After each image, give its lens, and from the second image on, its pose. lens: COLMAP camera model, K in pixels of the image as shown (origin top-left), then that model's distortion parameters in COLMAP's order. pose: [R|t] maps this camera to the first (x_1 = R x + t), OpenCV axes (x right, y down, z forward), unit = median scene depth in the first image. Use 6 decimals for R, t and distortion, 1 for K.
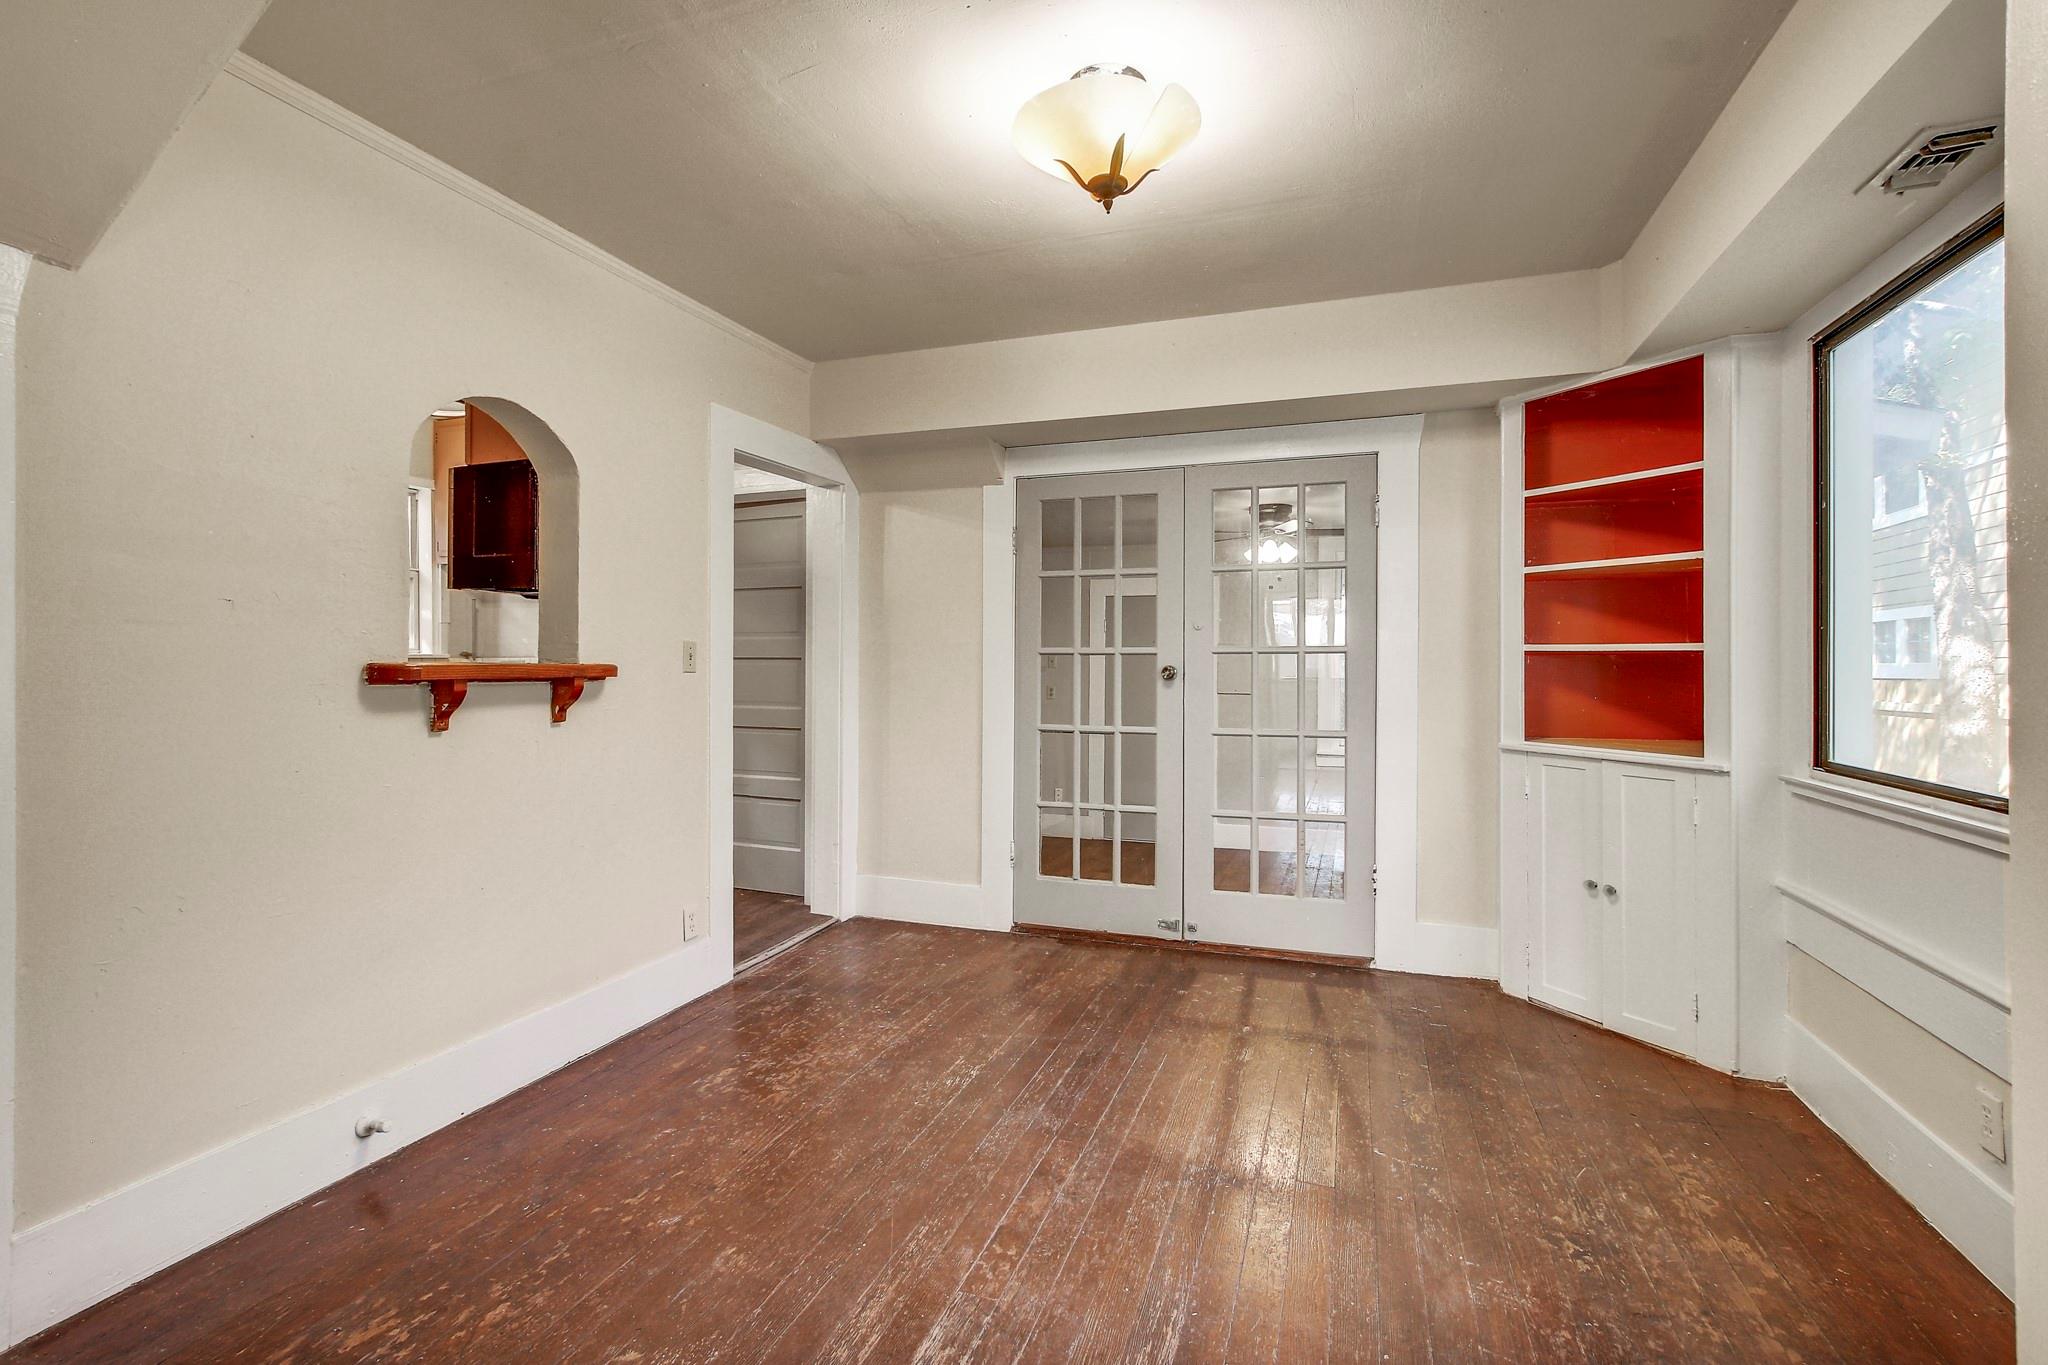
lens RADIAL K [[944.0, 0, 1003.3], [0, 944.0, 675.4], [0, 0, 1]] dist [-0.012601, 0.004343]
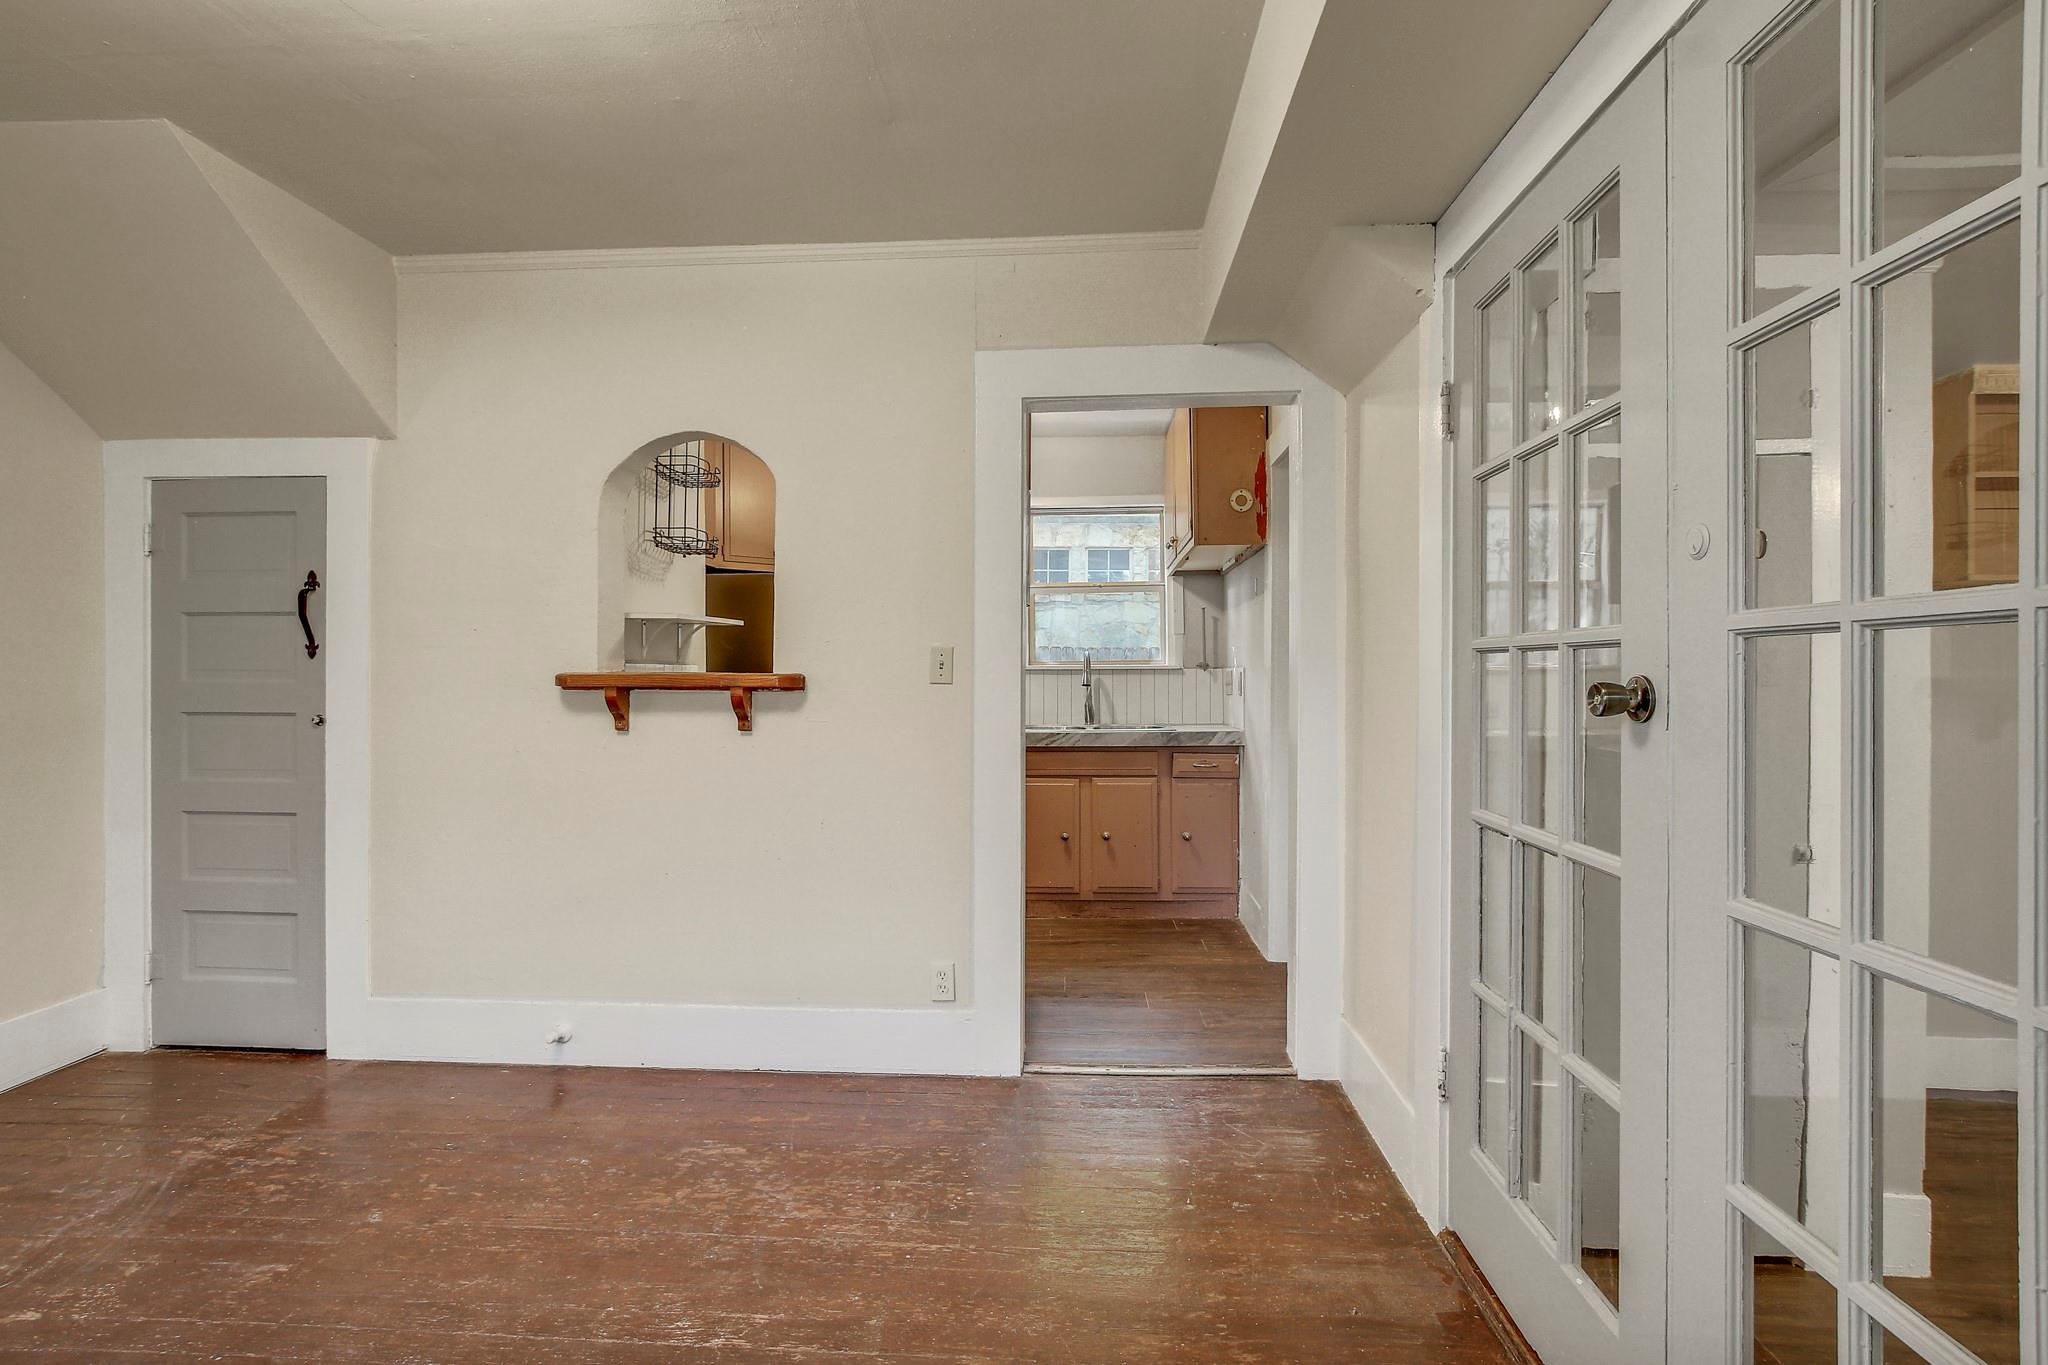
lens RADIAL K [[944.0, 0, 1016.8], [0, 944.0, 677.3], [0, 0, 1]] dist [-0.012601, 0.004343]
pose [[0.290547, 0.000717, -0.956861, 0.600821], [-0.010683, 0.999940, -0.002495, -0.009174], [0.956801, 0.010947, 0.290537, 0.997506]]
